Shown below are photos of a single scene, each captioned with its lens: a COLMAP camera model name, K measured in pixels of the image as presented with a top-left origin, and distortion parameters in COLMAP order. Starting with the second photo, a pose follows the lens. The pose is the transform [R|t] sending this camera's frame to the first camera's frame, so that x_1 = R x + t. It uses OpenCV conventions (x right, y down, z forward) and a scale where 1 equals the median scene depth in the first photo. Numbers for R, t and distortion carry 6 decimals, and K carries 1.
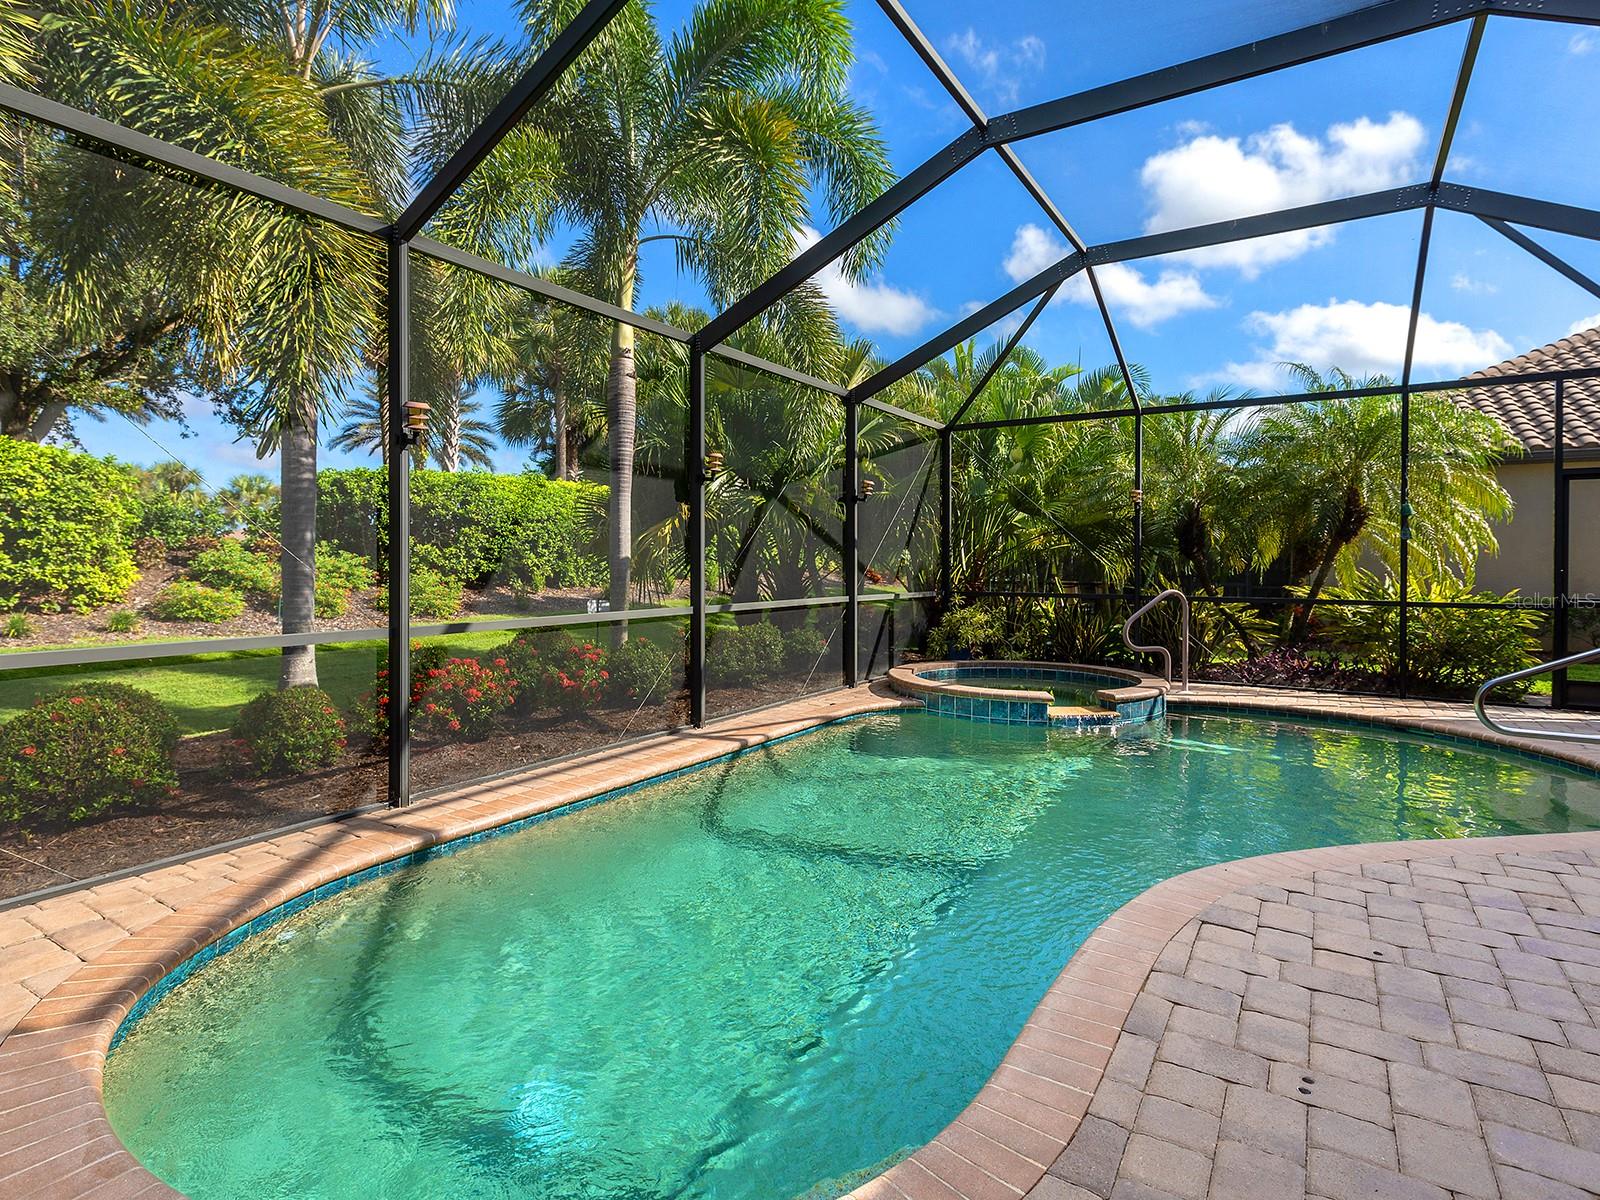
lens RADIAL K [[826.2, 0, 746.8], [0, 826.2, 551.2], [0, 0, 1]] dist [-0.002855, 0.001098]
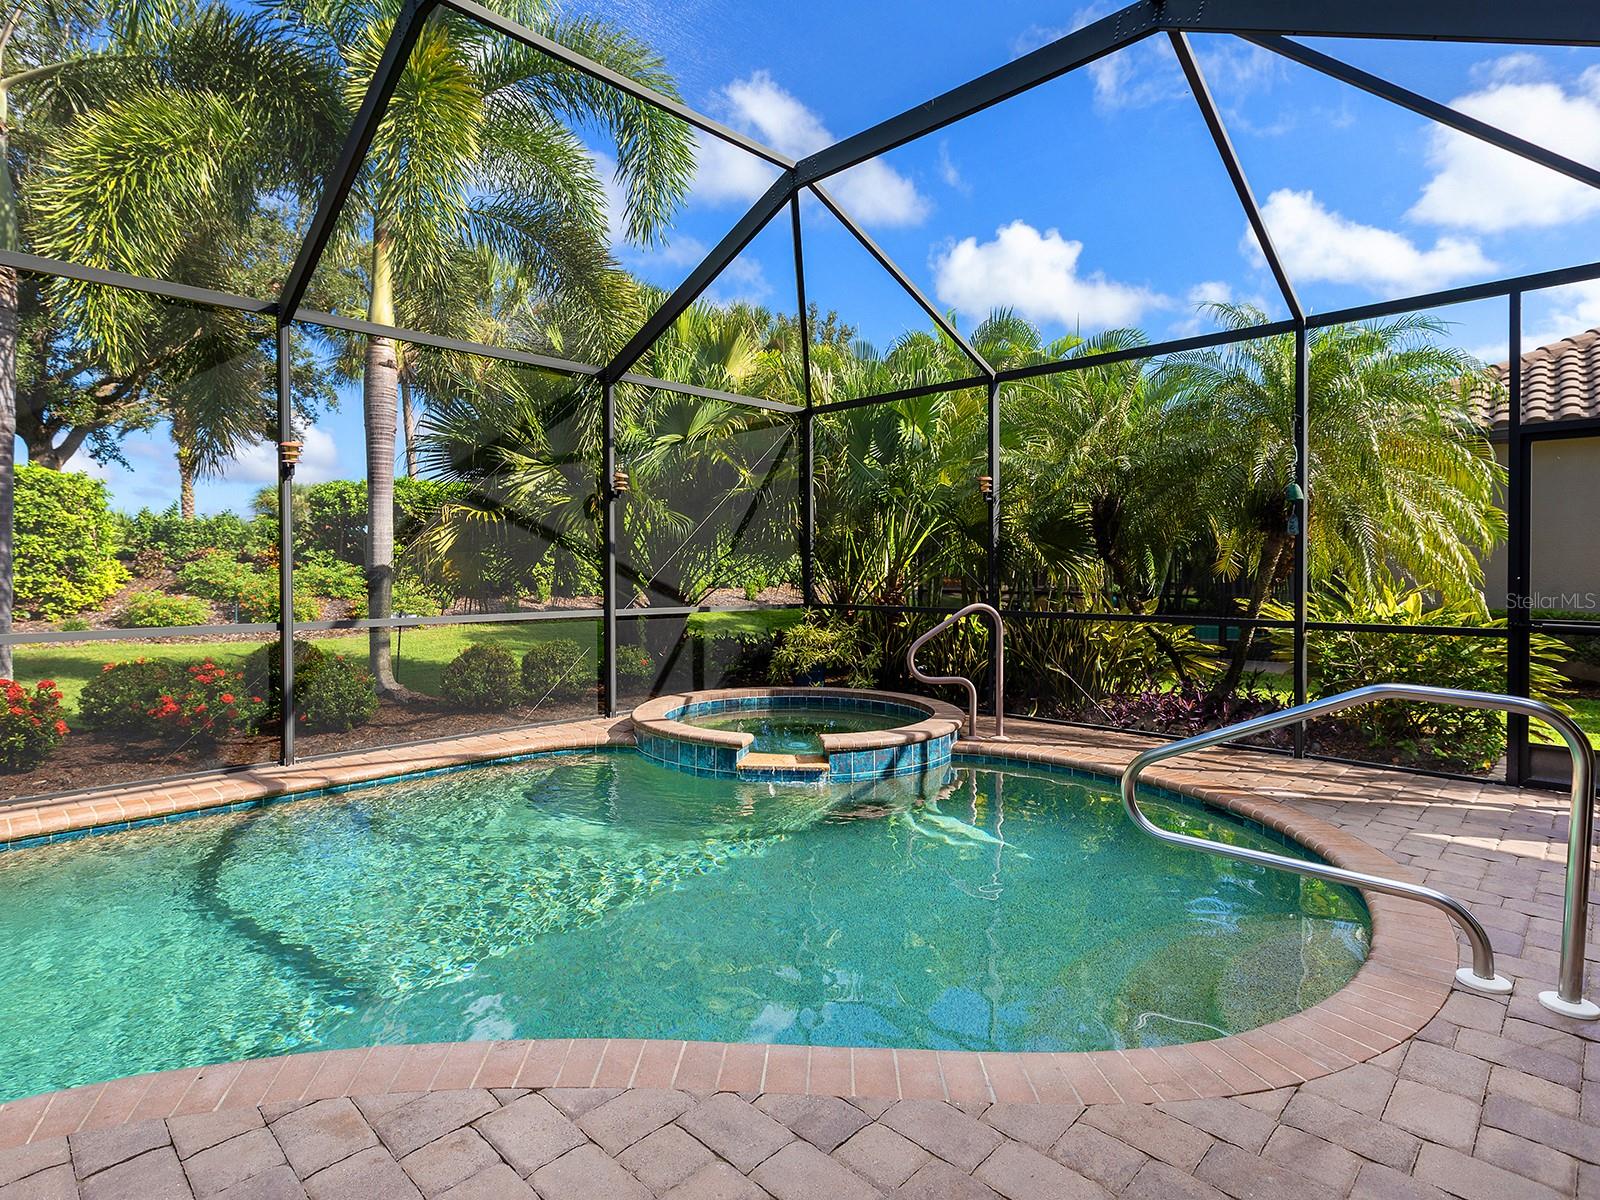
lens RADIAL K [[826.2, 0, 750.7], [0, 826.2, 564.6], [0, 0, 1]] dist [-0.002855, 0.001098]
pose [[0.980813, -0.005423, -0.194874, 0.374062], [0.006673, 0.999961, 0.005760, 0.003365], [0.194835, -0.006950, 0.980811, 0.166959]]
